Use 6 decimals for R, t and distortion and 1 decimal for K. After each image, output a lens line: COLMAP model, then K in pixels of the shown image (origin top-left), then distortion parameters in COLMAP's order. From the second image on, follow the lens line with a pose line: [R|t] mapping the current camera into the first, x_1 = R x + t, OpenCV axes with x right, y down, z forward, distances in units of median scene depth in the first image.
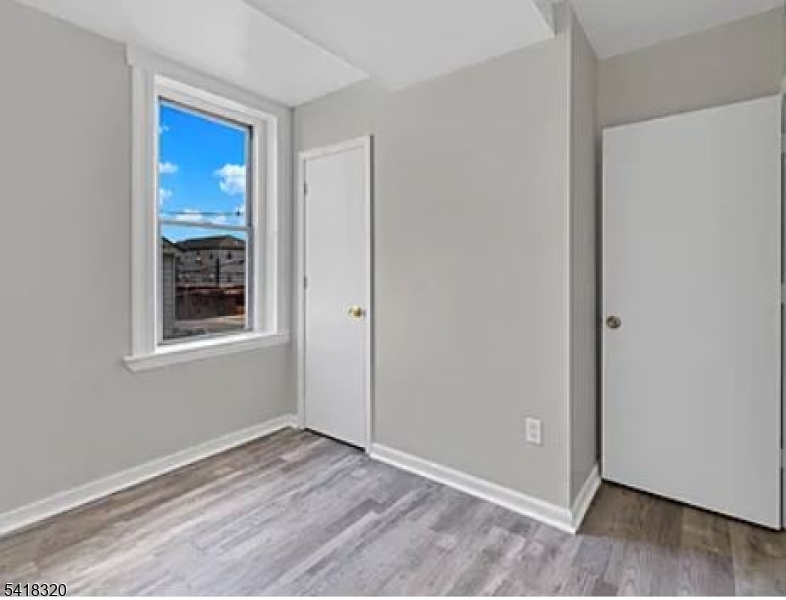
lens RADIAL K [[421.2, 0, 364.4], [0, 421.2, 294.2], [0, 0, 1]] dist [-0.003427, -0.000612]
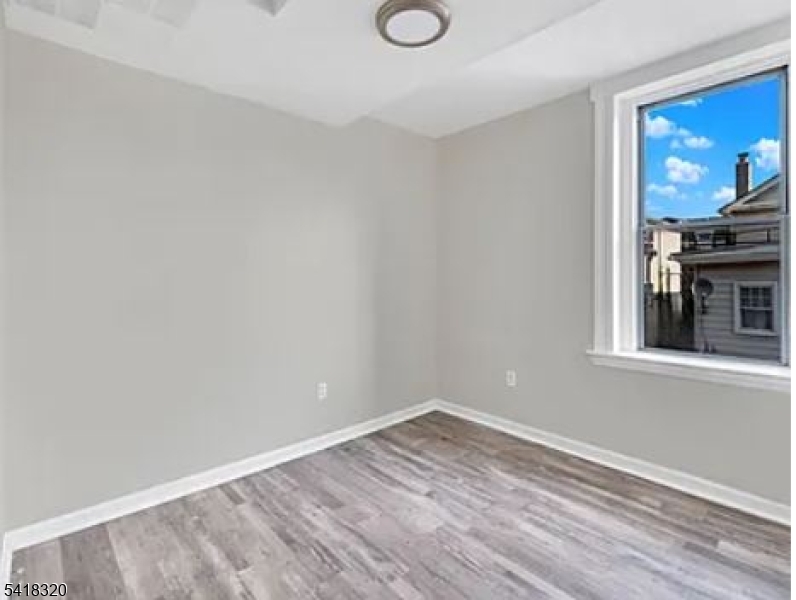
lens RADIAL K [[405.4, 0, 398.0], [0, 405.4, 300.0], [0, 0, 1]] dist [0.000139, -0.000224]
pose [[-0.161117, 0.066750, -0.984675, 0.624739], [-0.055013, 0.995552, 0.076489, -0.047997], [0.985401, 0.066493, -0.156728, 0.624200]]
